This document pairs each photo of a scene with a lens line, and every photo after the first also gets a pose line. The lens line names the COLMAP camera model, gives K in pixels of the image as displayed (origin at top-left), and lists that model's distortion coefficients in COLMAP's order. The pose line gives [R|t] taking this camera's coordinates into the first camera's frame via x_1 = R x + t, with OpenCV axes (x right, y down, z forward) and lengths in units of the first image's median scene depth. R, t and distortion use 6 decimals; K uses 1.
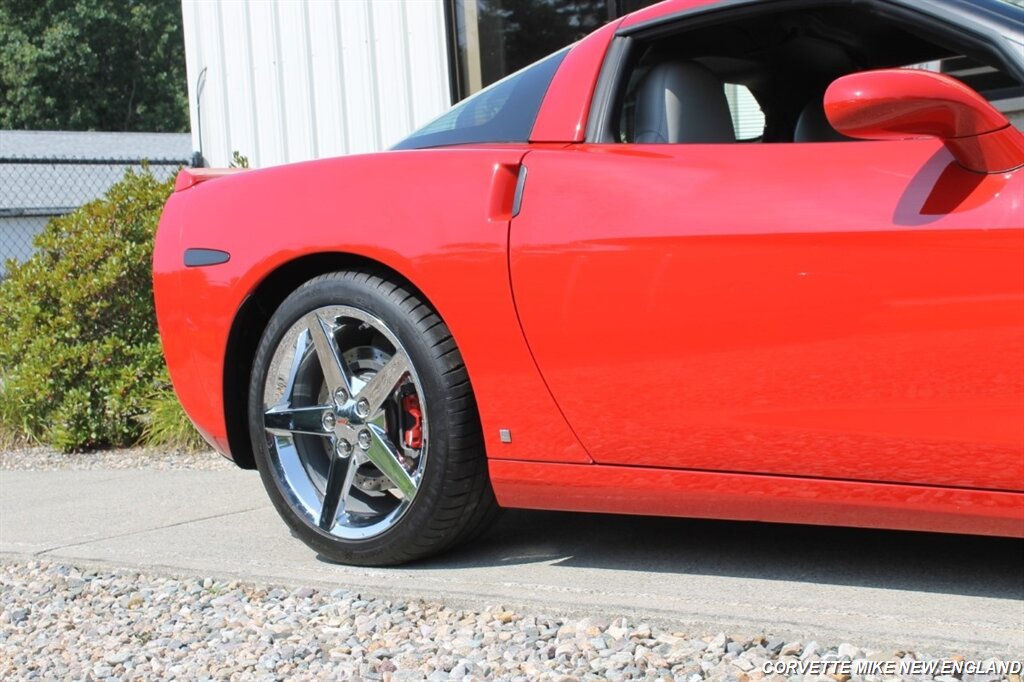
lens RADIAL K [[1568.8, 0, 512.0], [0, 1568.8, 341.0], [0, 0, 1]] dist [-0.026968, 0.035029]
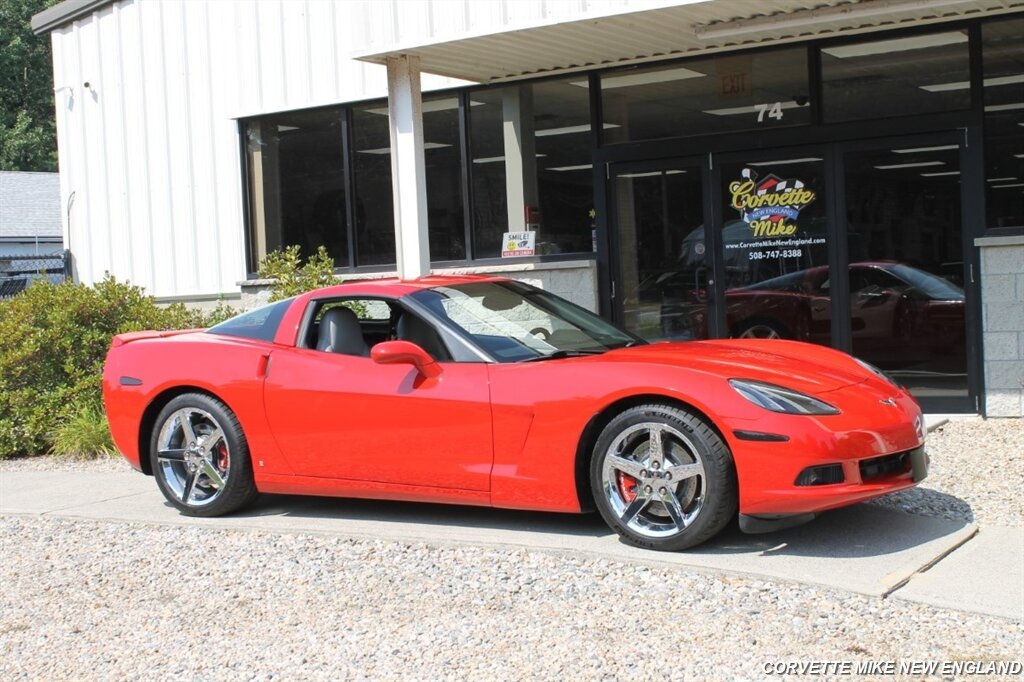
lens RADIAL K [[1423.9, 0, 512.0], [0, 1423.9, 341.0], [0, 0, 1]] dist [-0.046074, 0.102087]
pose [[0.988908, 0.016861, 0.147569, 0.049562], [-0.016388, 0.999856, -0.004420, -0.122739], [-0.147623, 0.001952, 0.989042, -1.214530]]
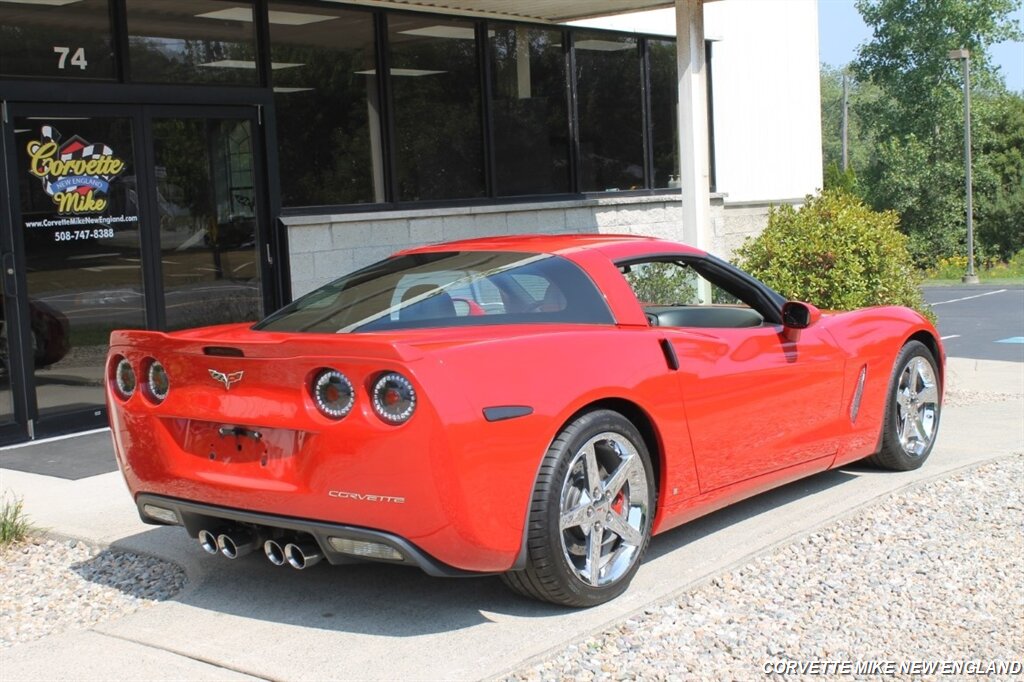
lens RADIAL K [[1423.9, 0, 512.0], [0, 1423.9, 341.0], [0, 0, 1]] dist [-0.046074, 0.102087]
pose [[-0.016522, -0.032314, 0.999341, -1.499585], [0.084795, 0.995832, 0.033602, -0.167453], [-0.996261, 0.085294, -0.013713, 1.107239]]
